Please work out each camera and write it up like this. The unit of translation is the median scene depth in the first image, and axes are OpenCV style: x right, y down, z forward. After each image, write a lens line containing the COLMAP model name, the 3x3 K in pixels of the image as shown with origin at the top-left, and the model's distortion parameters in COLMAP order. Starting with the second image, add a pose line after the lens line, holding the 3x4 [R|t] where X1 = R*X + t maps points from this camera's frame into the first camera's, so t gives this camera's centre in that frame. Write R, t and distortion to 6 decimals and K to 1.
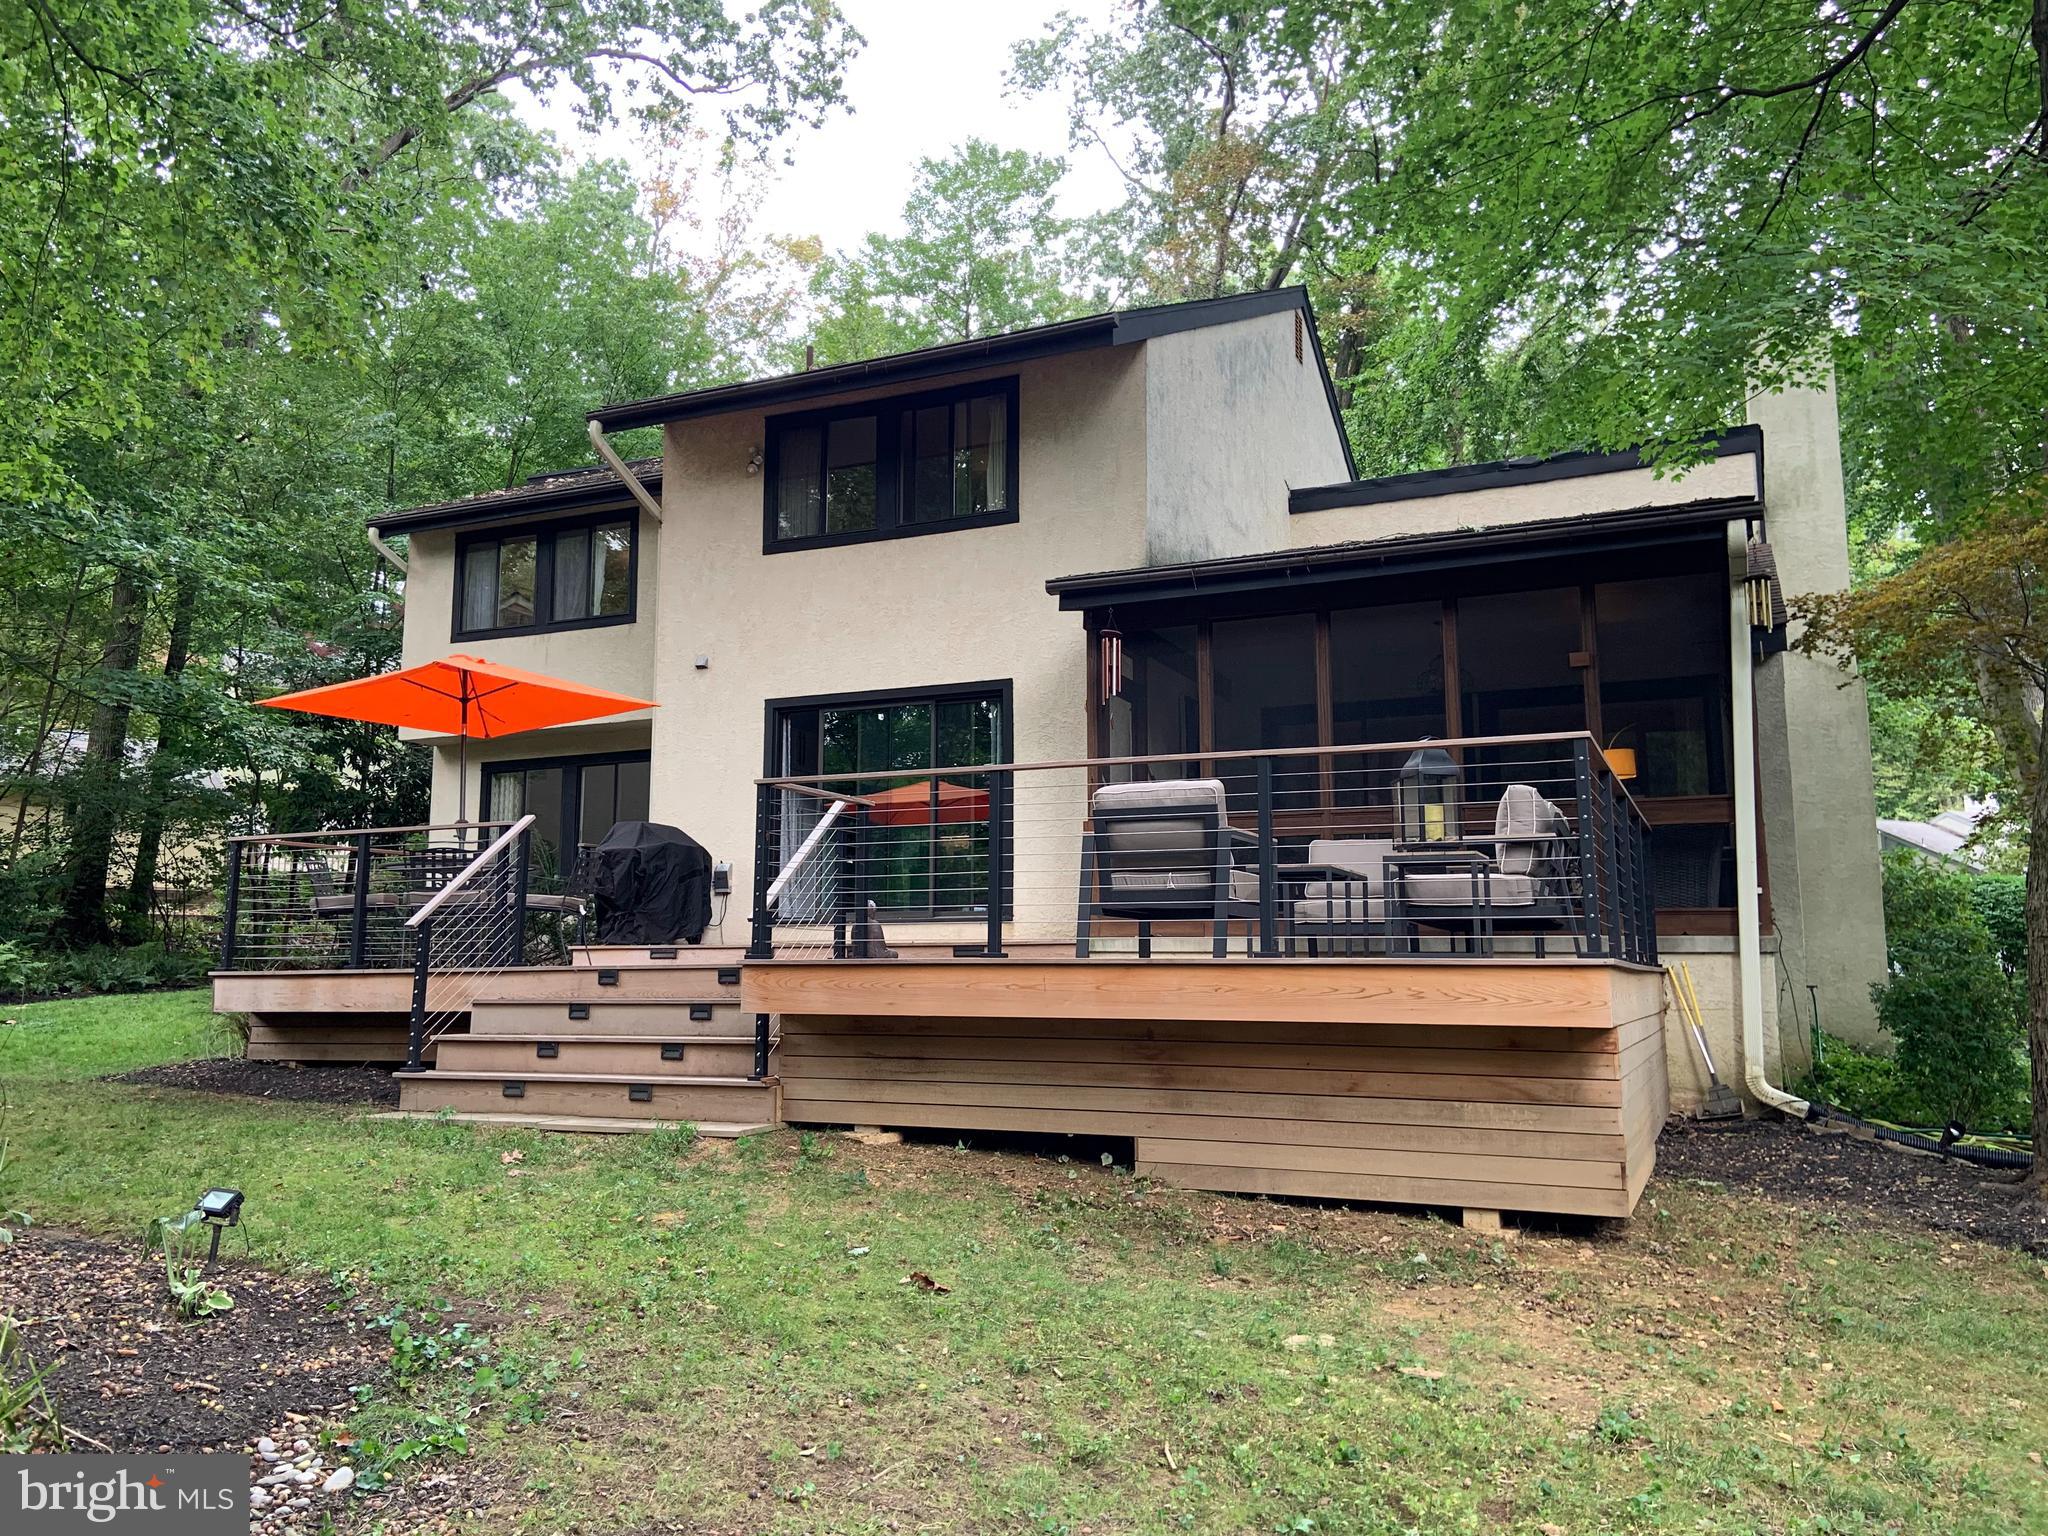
lens RADIAL K [[1559.6, 0, 1011.0], [0, 1559.6, 786.2], [0, 0, 1]] dist [0.093556, -0.113674]
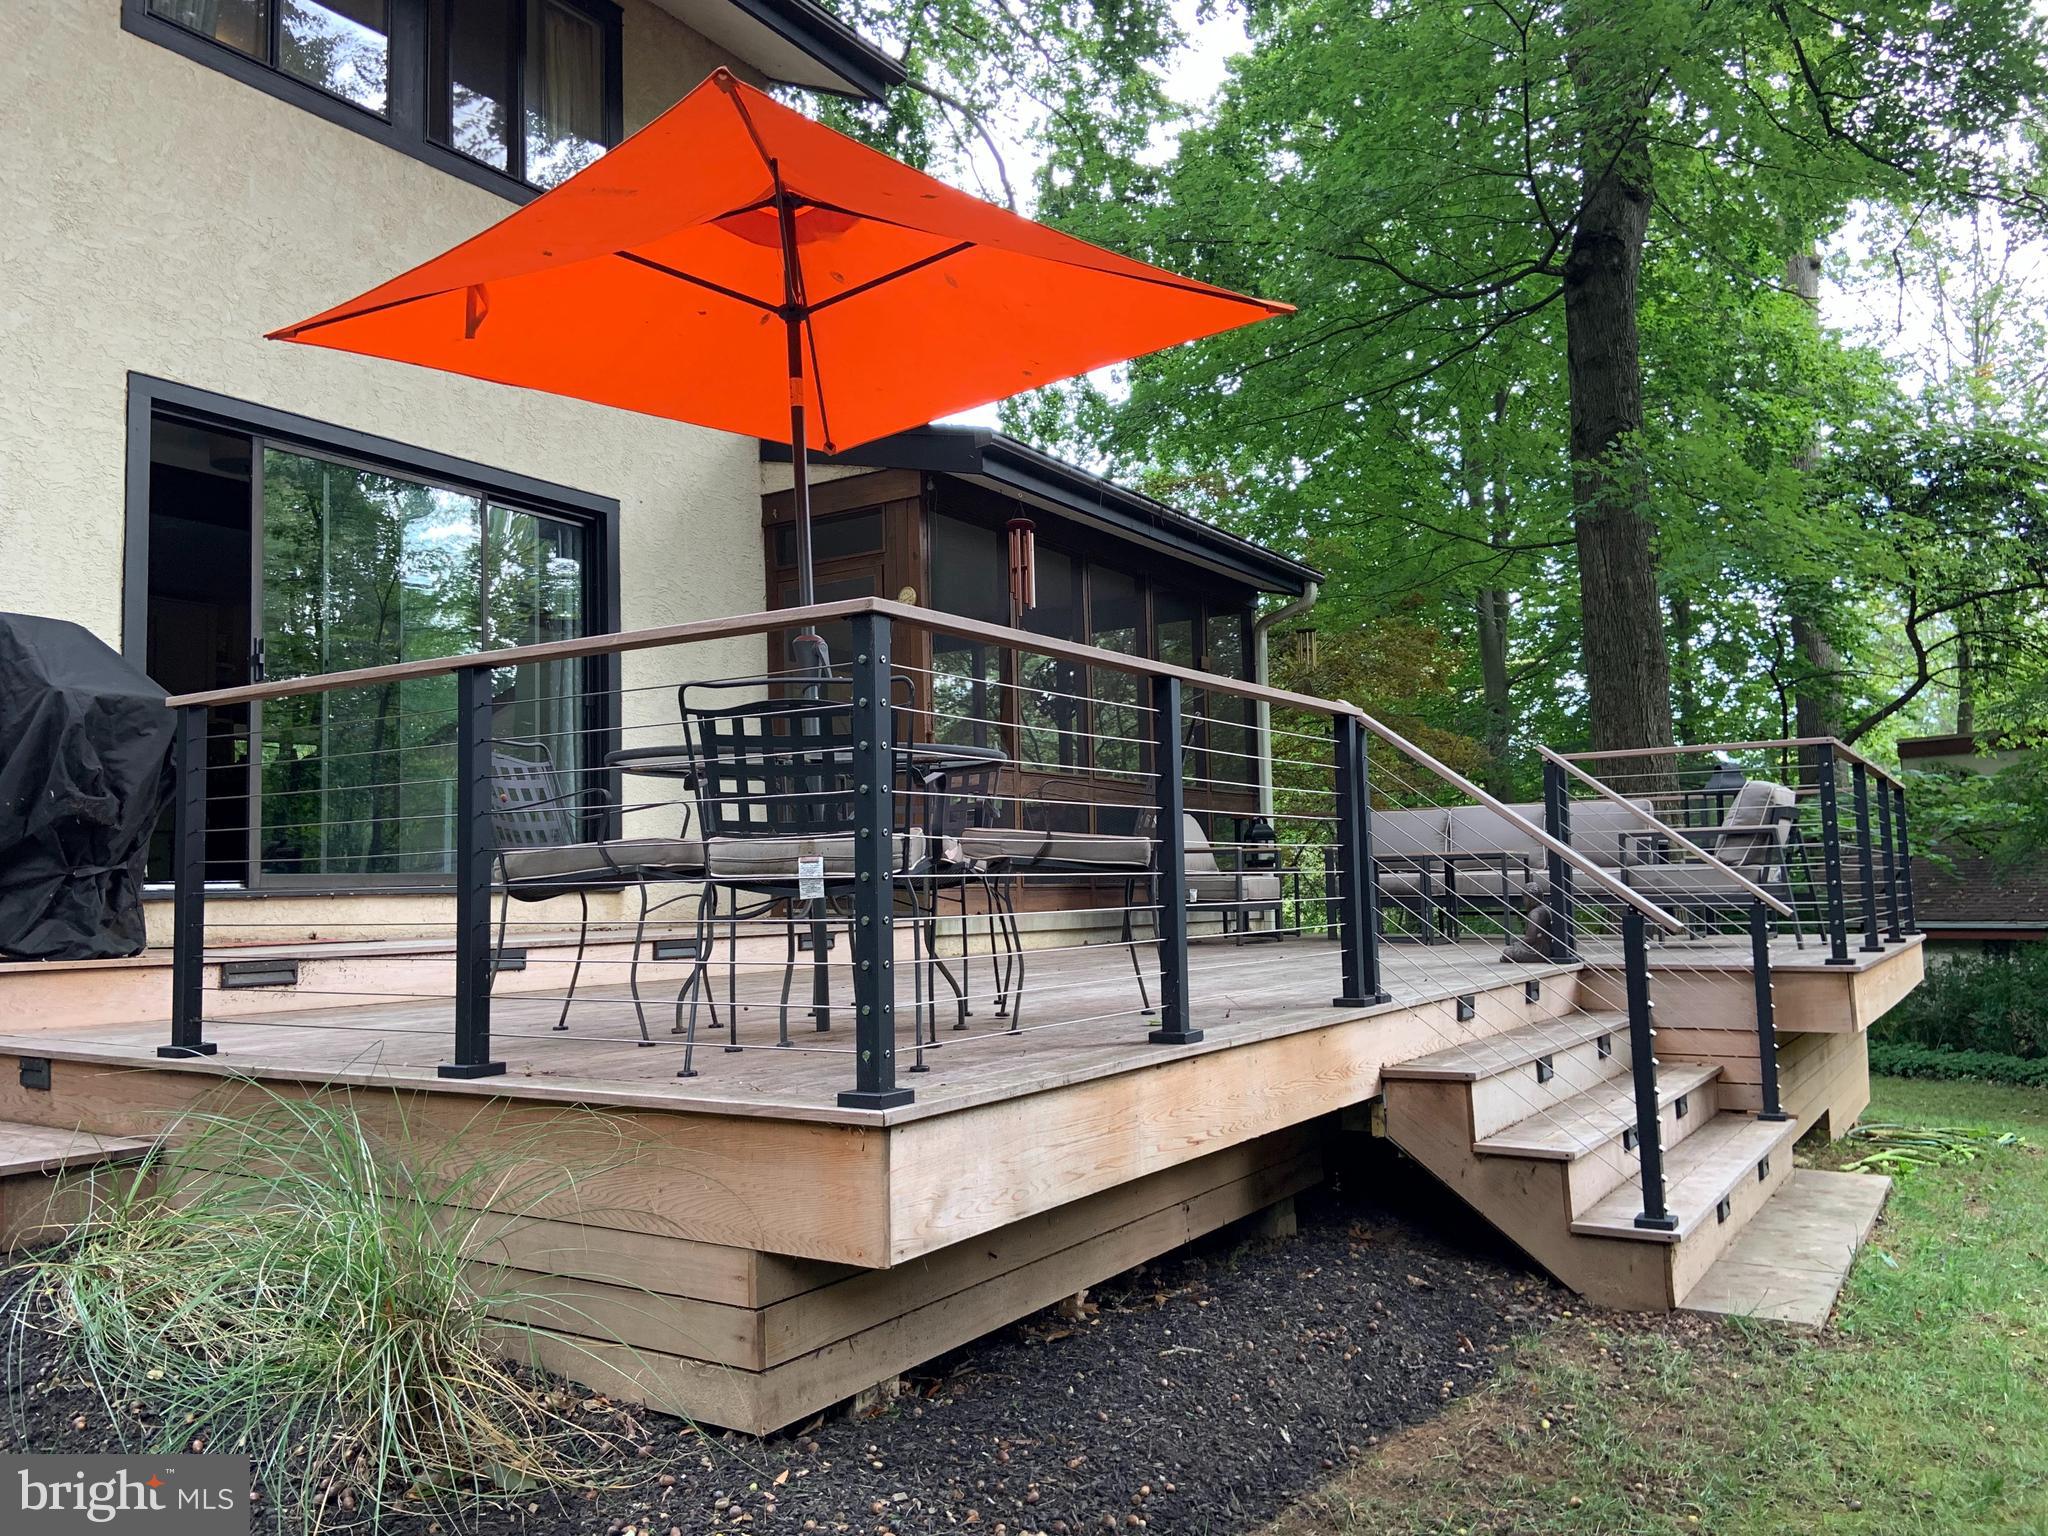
lens RADIAL K [[1559.6, 0, 1034.9], [0, 1559.6, 769.6], [0, 0, 1]] dist [0.093556, -0.113674]
pose [[0.123886, 0.069185, 0.989882, -0.545108], [-0.102045, 0.993166, -0.056643, 0.051521], [-0.987035, -0.093995, 0.130100, 0.686857]]
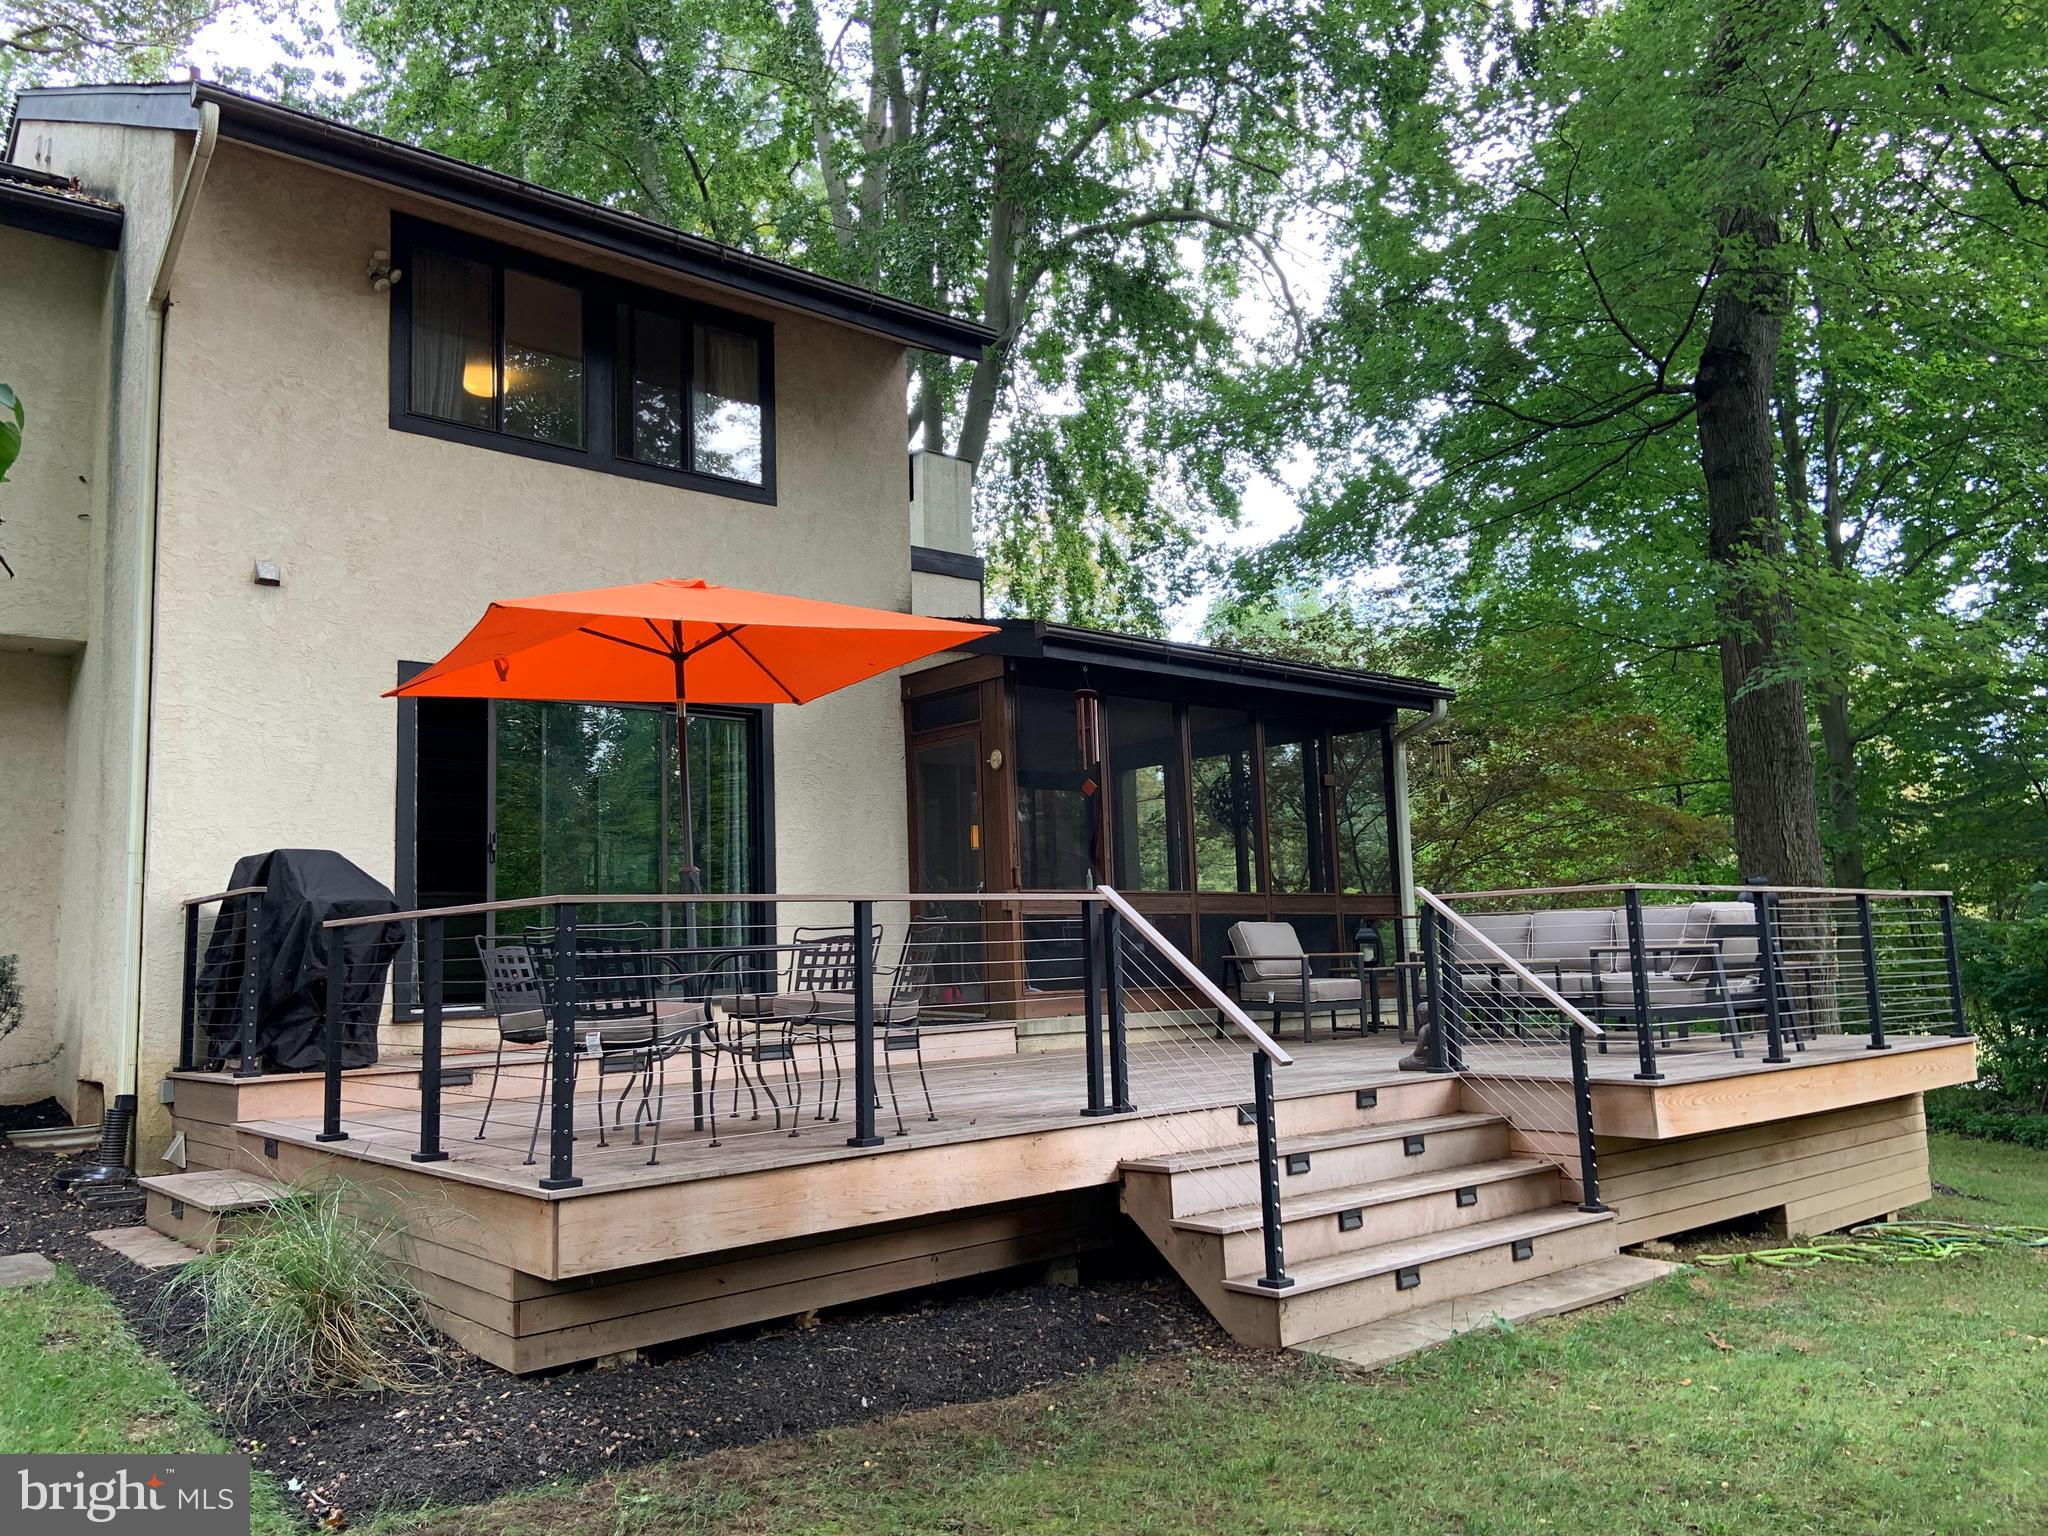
lens RADIAL K [[1559.6, 0, 1033.1], [0, 1559.6, 765.9], [0, 0, 1]] dist [0.093556, -0.113674]
pose [[0.392729, 0.095372, 0.914696, -0.631133], [-0.080937, 0.994333, -0.068925, 0.009972], [-0.916086, -0.046964, 0.398223, 0.508972]]
